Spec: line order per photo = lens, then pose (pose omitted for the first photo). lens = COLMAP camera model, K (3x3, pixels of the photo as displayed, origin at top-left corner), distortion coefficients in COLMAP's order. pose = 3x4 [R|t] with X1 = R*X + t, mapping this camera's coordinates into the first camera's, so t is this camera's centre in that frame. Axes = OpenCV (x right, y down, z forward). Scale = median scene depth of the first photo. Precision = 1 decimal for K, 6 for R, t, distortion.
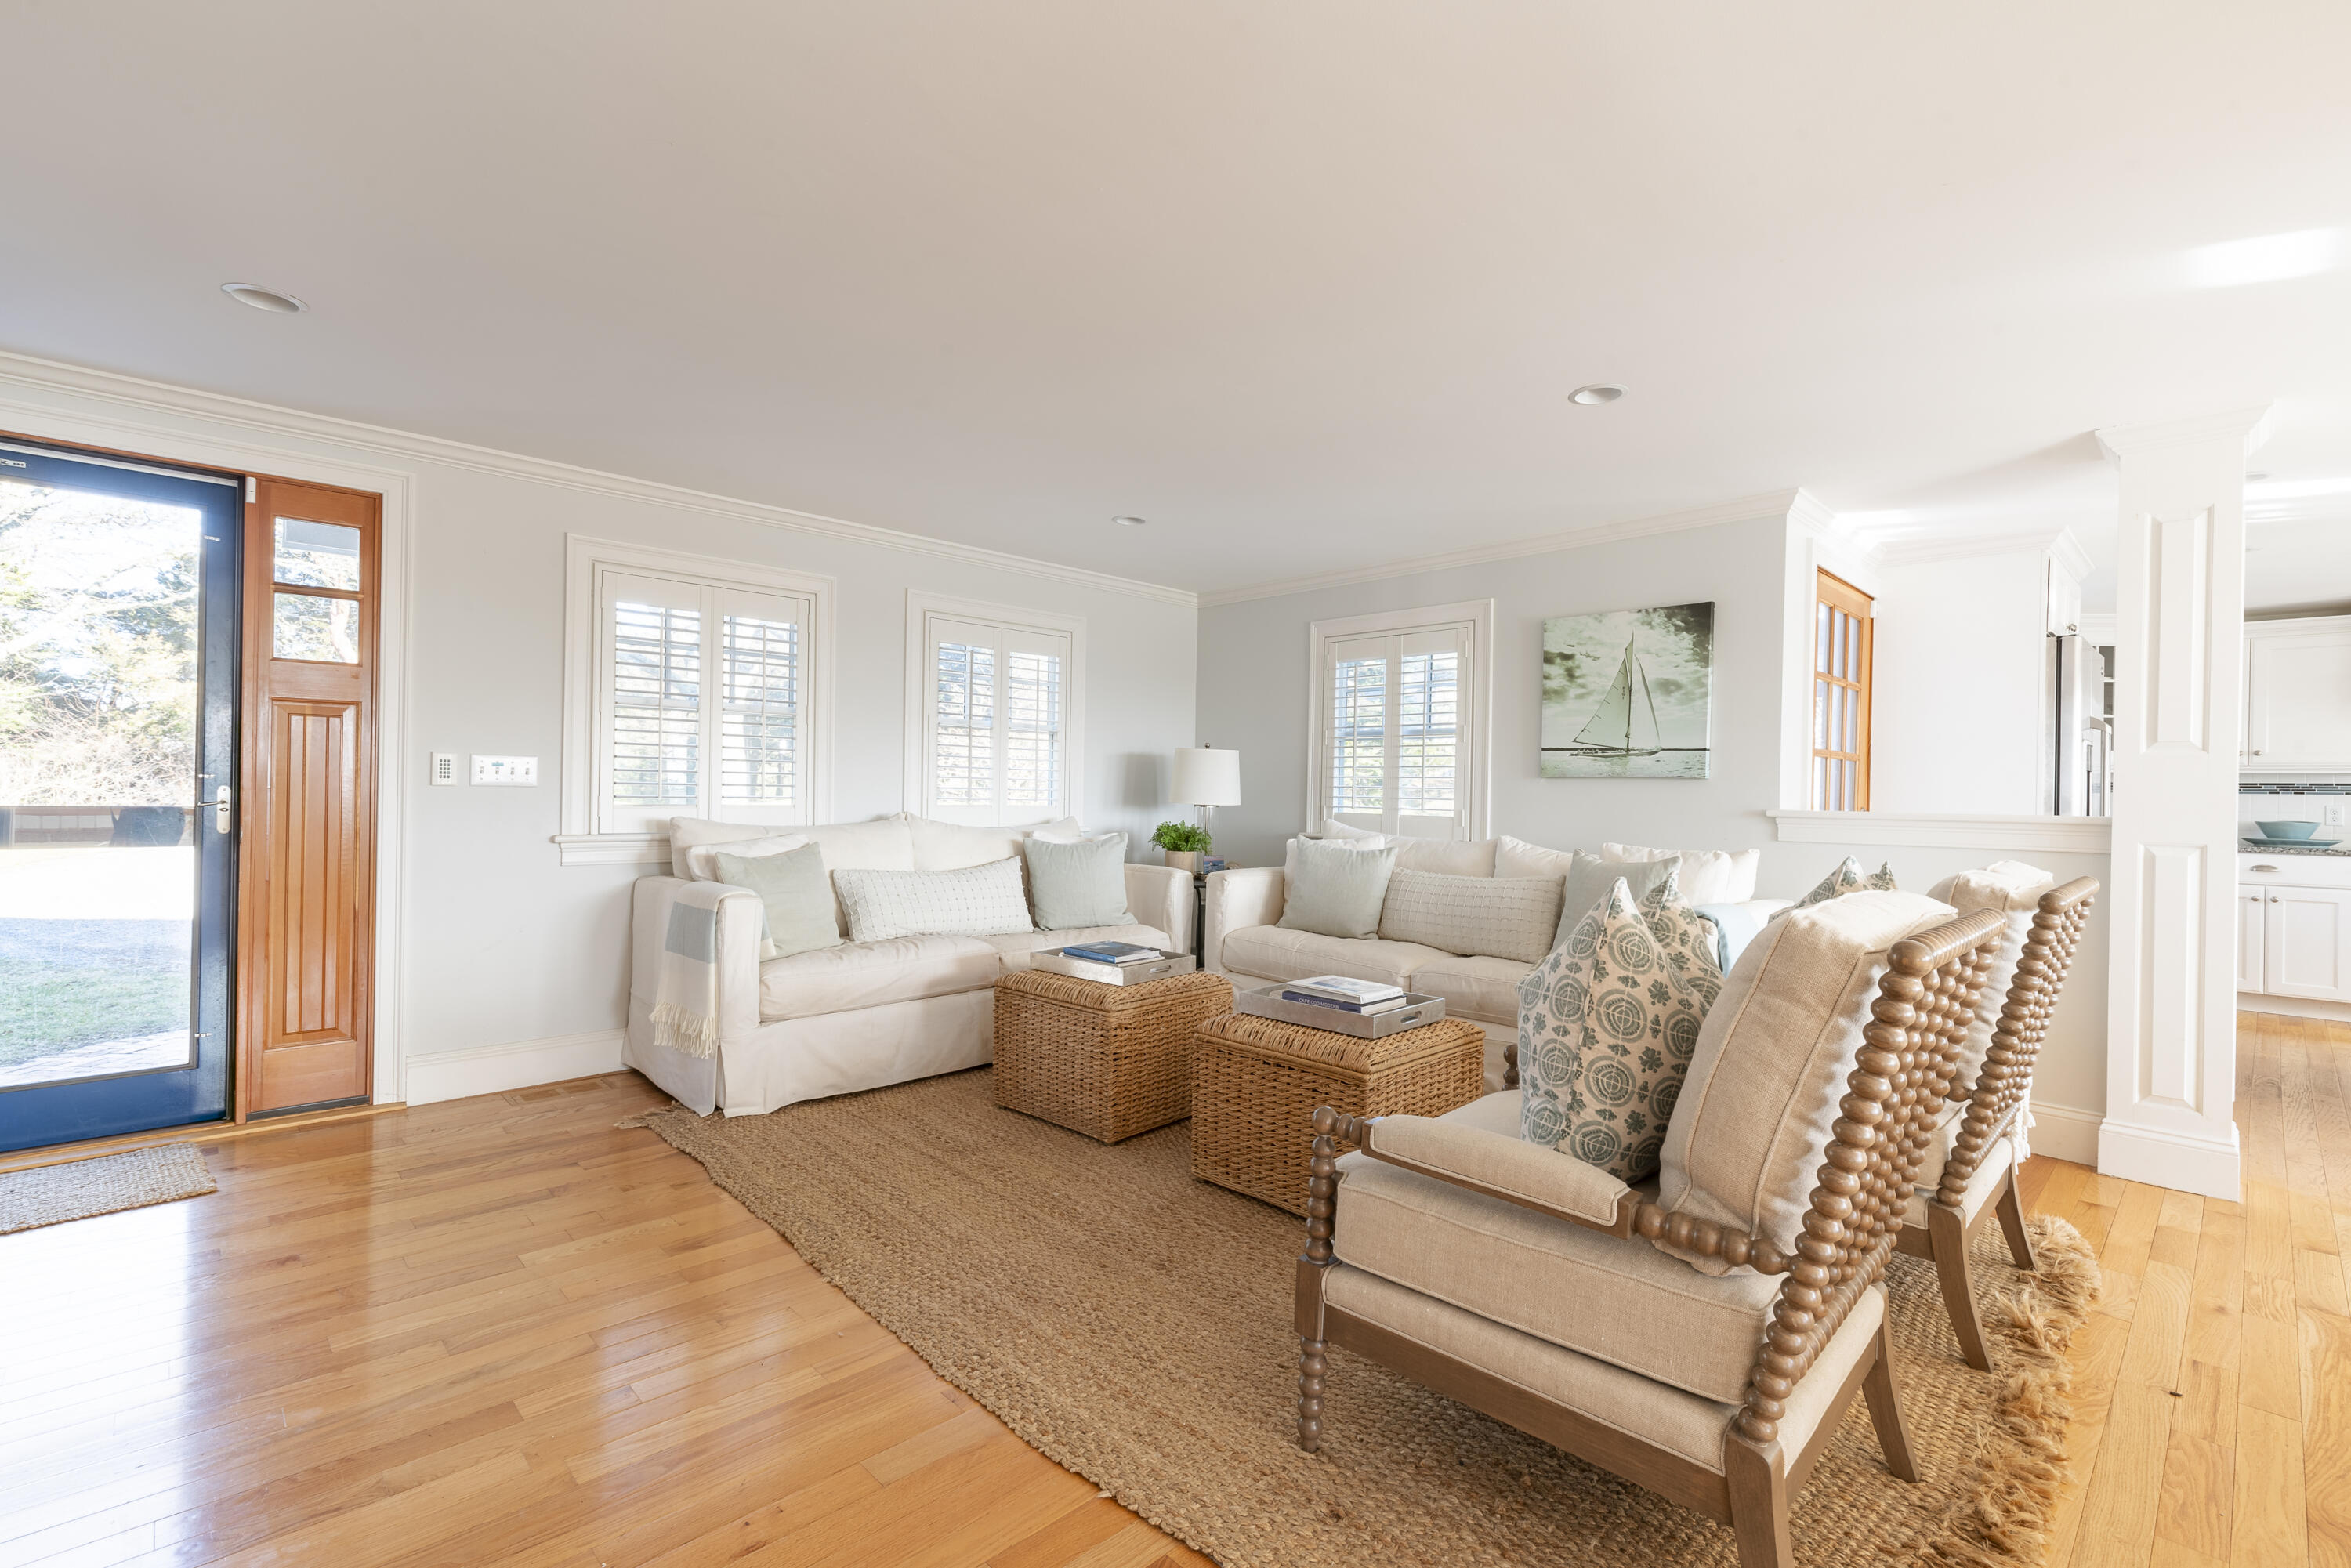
lens RADIAL K [[1042.0, 0, 1181.4], [0, 1042.0, 792.5], [0, 0, 1]] dist [0.001544, -0.001176]
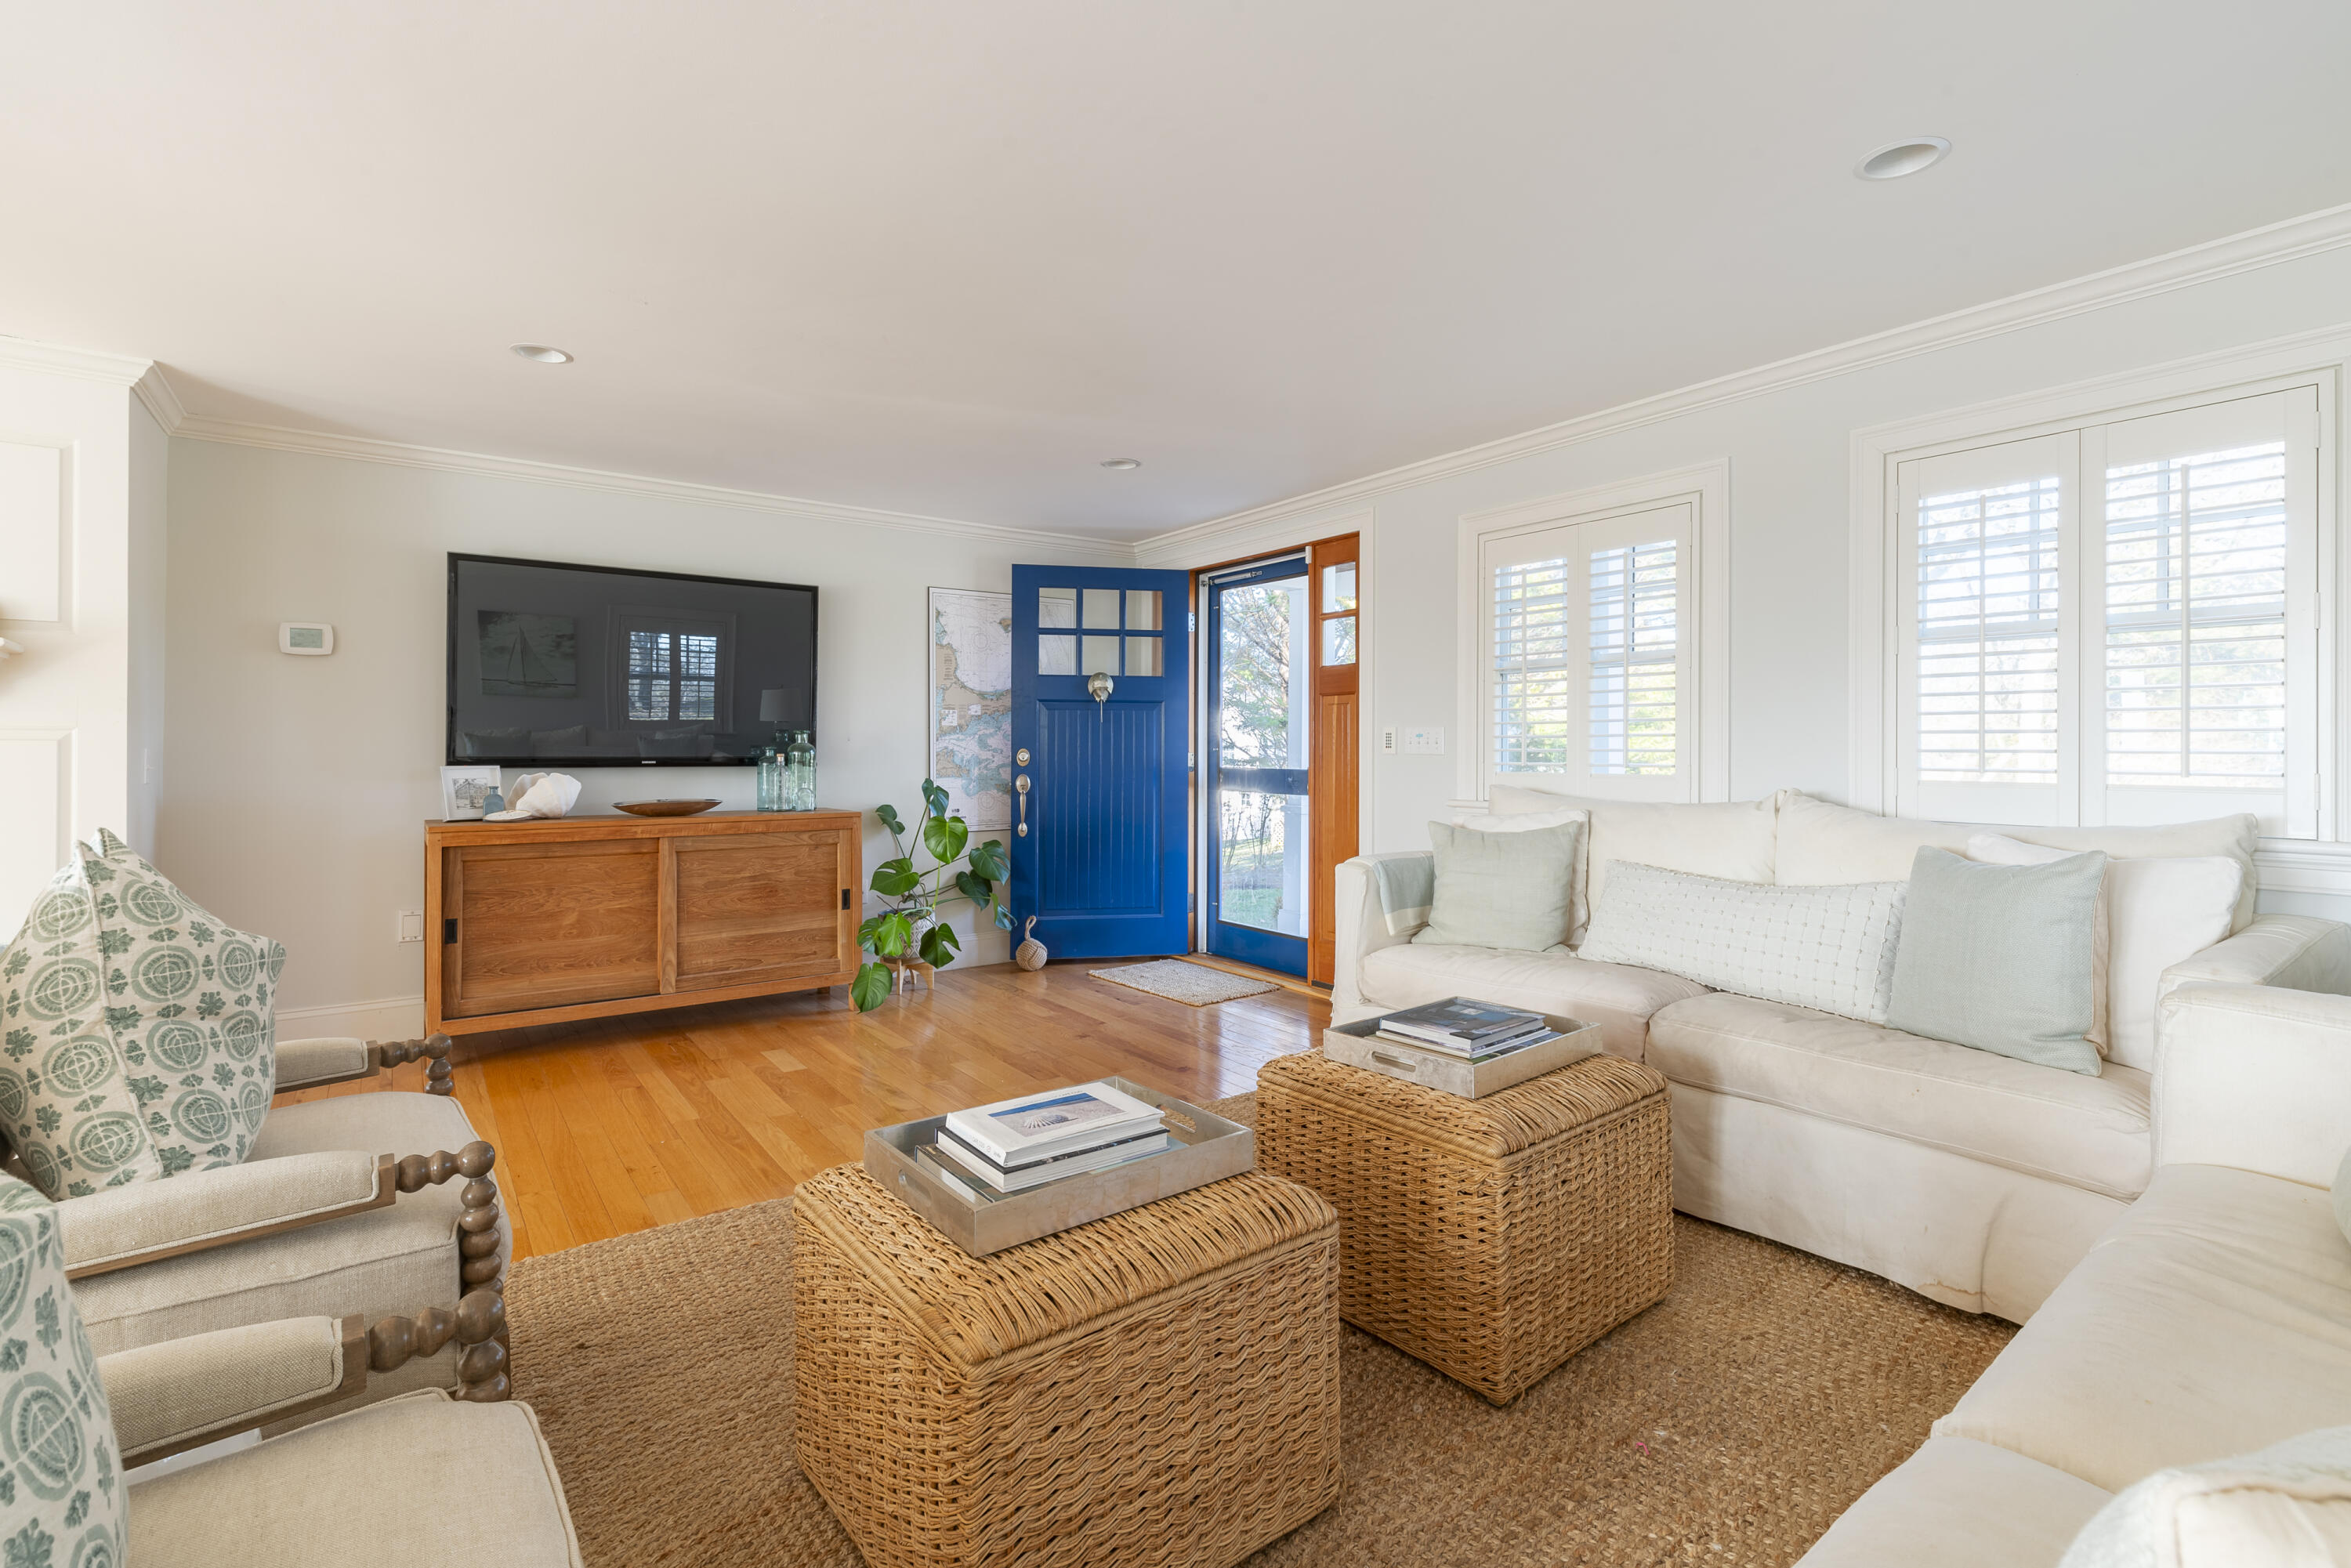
lens RADIAL K [[1072.0, 0, 1187.0], [0, 1072.0, 742.5], [0, 0, 1]] dist [-0.001105, -0.000508]
pose [[-0.122980, -0.022438, -0.992155, 0.493726], [-0.005088, 0.999745, -0.021979, 0.006850], [0.992396, 0.002345, -0.123063, 0.805738]]
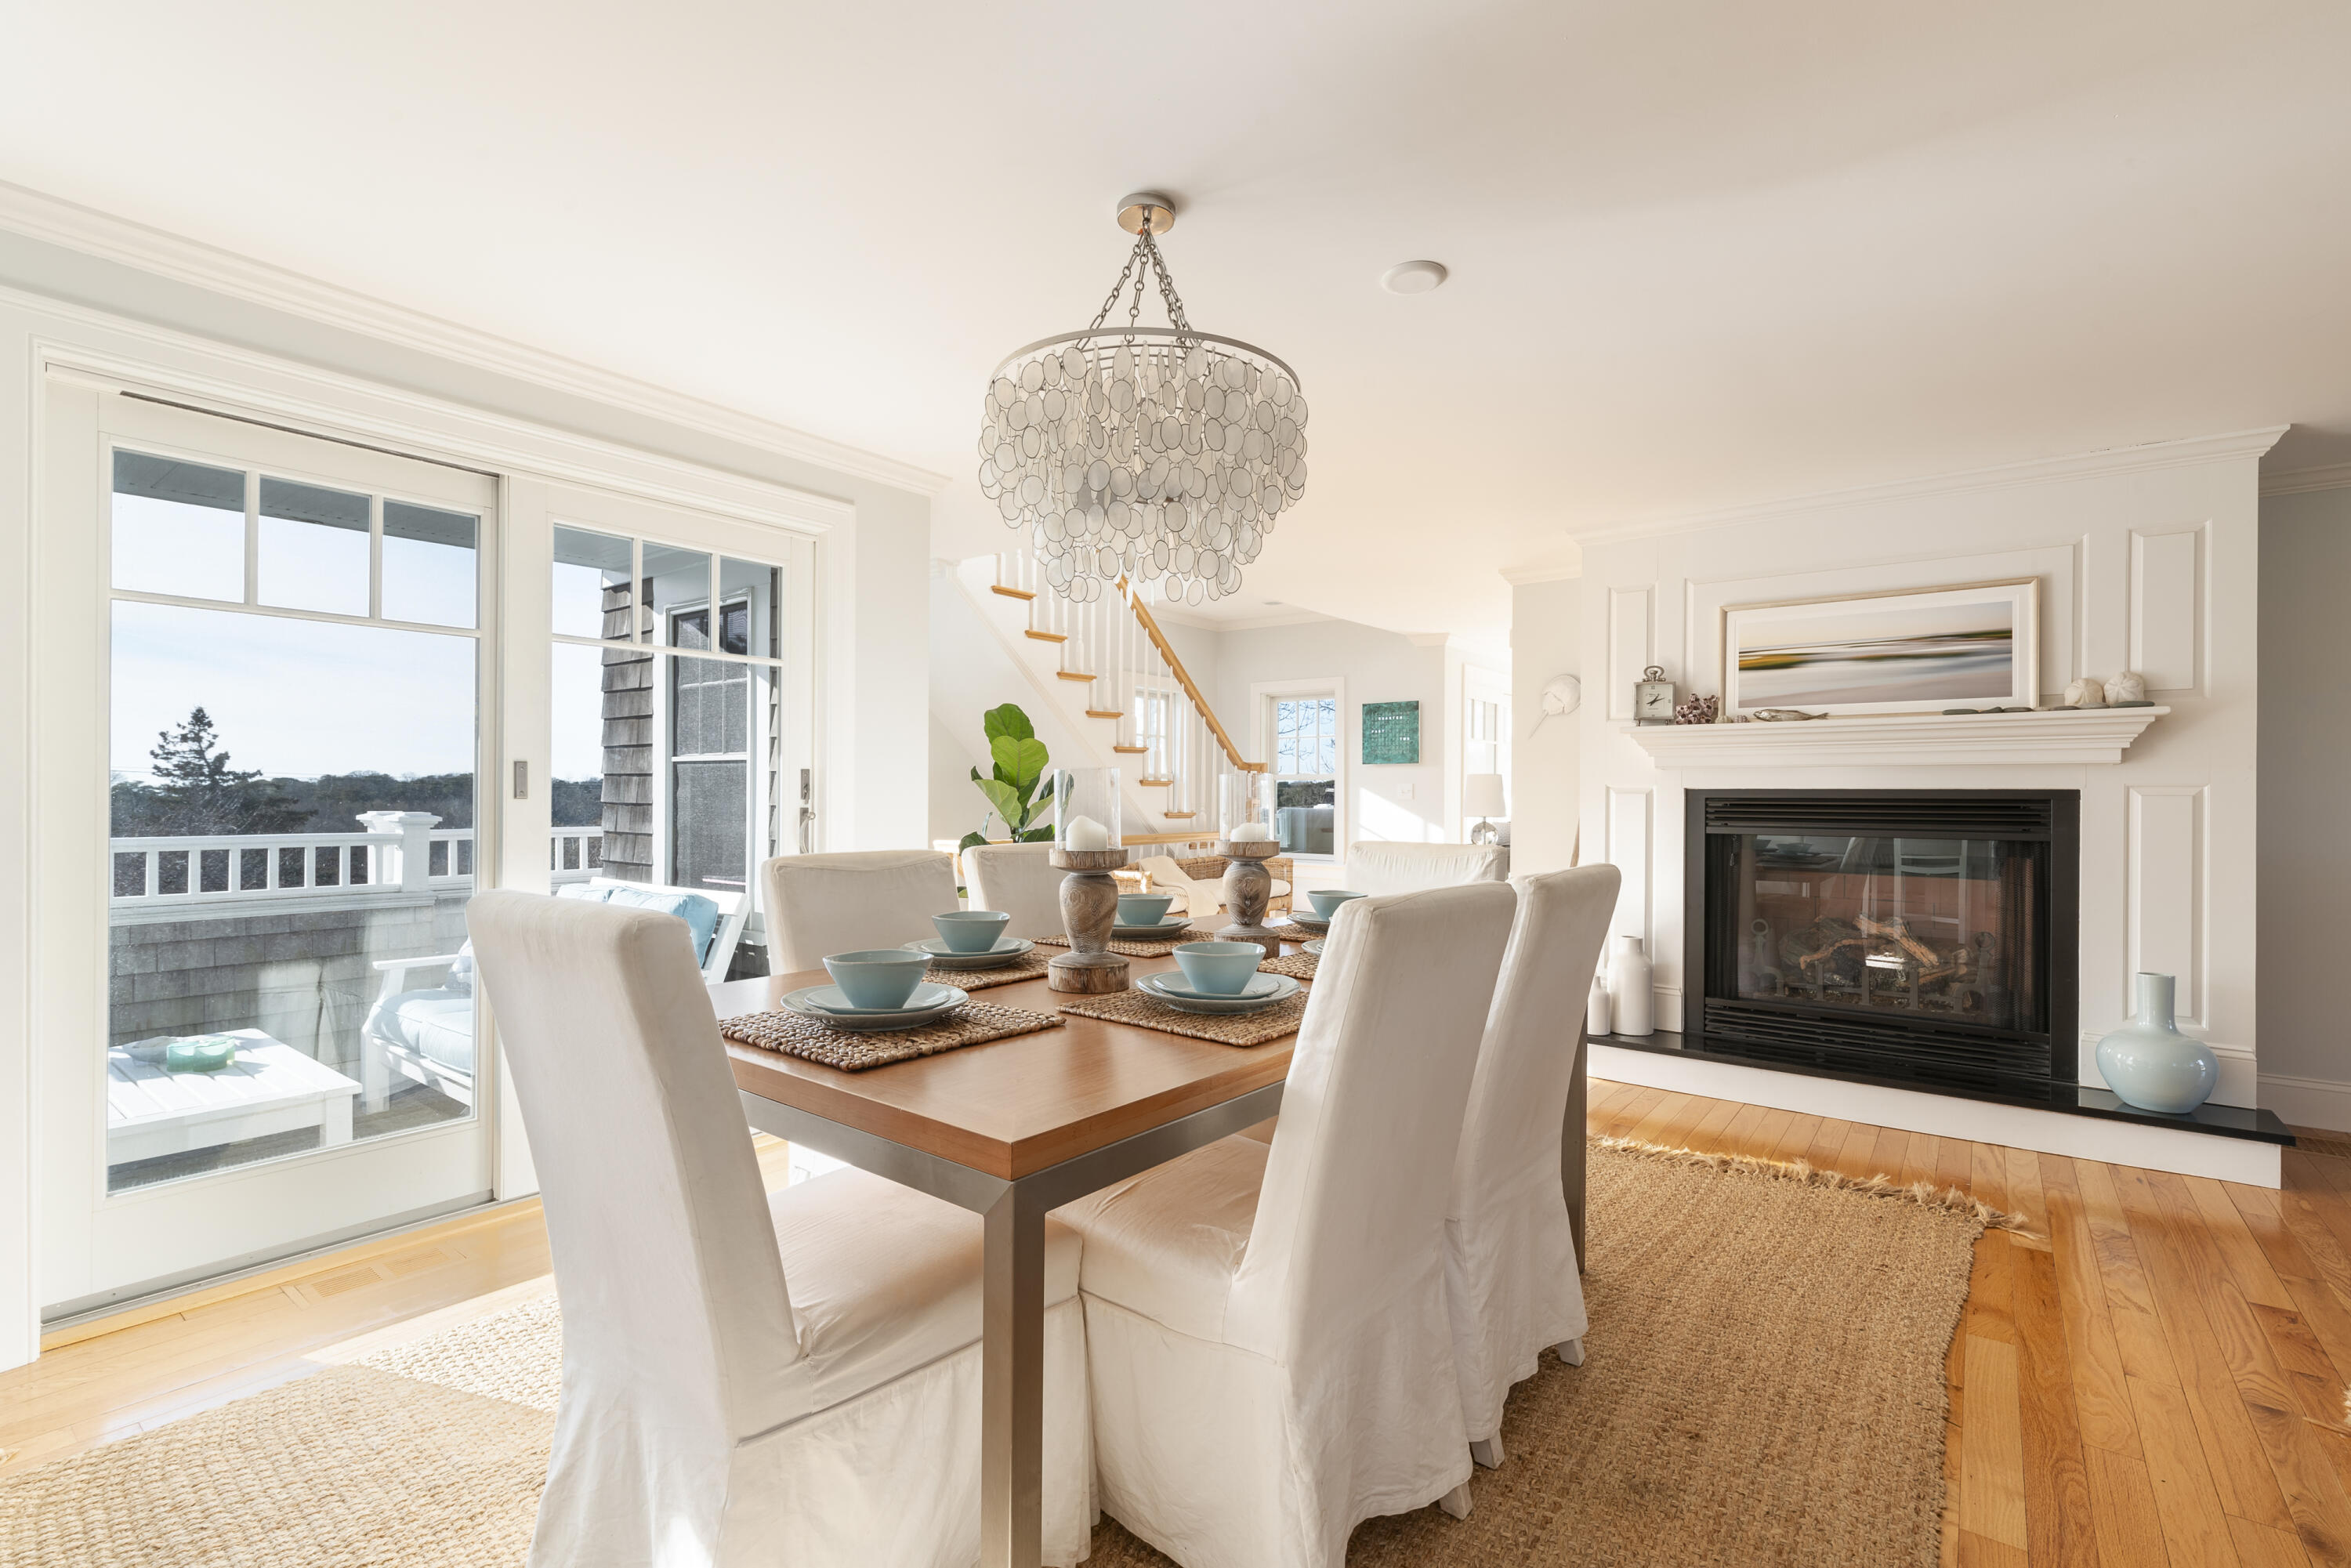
lens RADIAL K [[1042.0, 0, 1181.4], [0, 1042.0, 792.5], [0, 0, 1]] dist [0.001544, -0.001176]
pose [[-0.988463, -0.023454, -0.149633, 0.739388], [-0.023338, 0.999724, -0.002528, 0.010417], [0.149651, 0.000994, -0.988738, 0.608415]]
